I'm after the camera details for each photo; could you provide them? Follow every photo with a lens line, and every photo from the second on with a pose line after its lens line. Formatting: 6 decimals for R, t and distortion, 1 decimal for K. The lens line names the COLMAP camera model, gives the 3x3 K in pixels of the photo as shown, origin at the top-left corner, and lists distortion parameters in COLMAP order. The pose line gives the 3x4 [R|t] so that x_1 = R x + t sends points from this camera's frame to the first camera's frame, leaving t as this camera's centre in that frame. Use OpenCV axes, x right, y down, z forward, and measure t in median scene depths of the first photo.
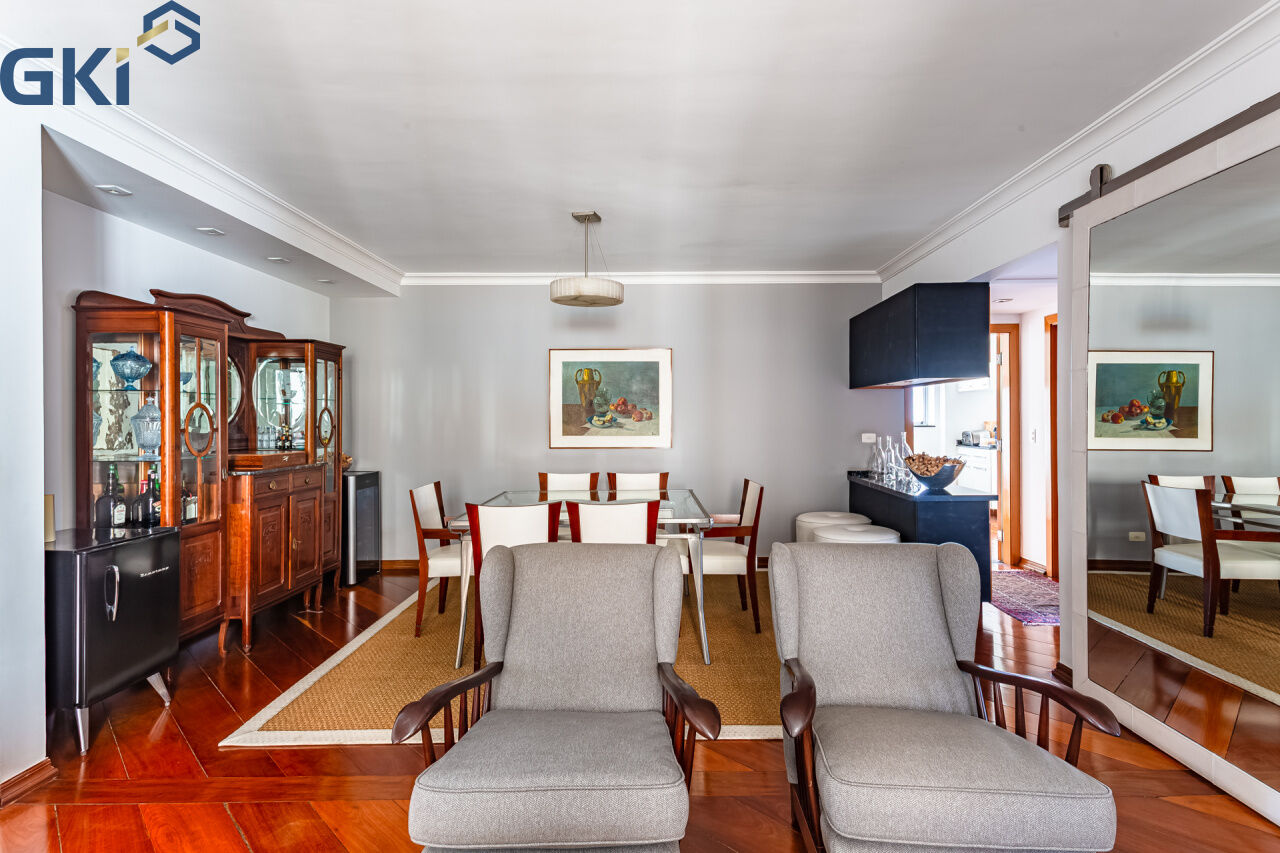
lens RADIAL K [[622.9, 0, 646.9], [0, 622.9, 425.2], [0, 0, 1]] dist [0.011663, 0.001517]
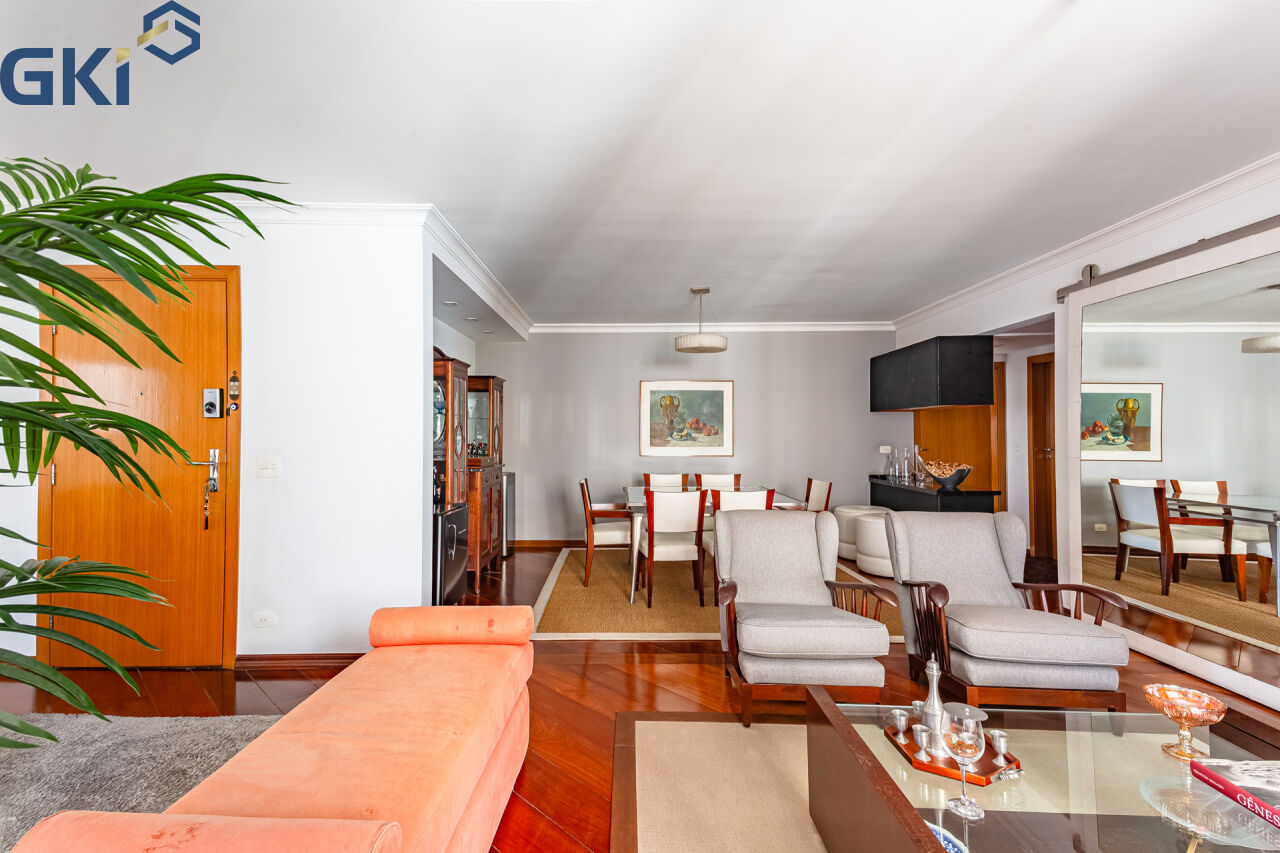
lens RADIAL K [[546.4, 0, 627.5], [0, 546.4, 432.4], [0, 0, 1]] dist [0.030577, -0.000724]
pose [[0.999786, 0.004338, -0.020240, -0.172497], [-0.004617, 0.999895, -0.013717, 0.003319], [0.020179, 0.013807, 0.999701, -0.170748]]
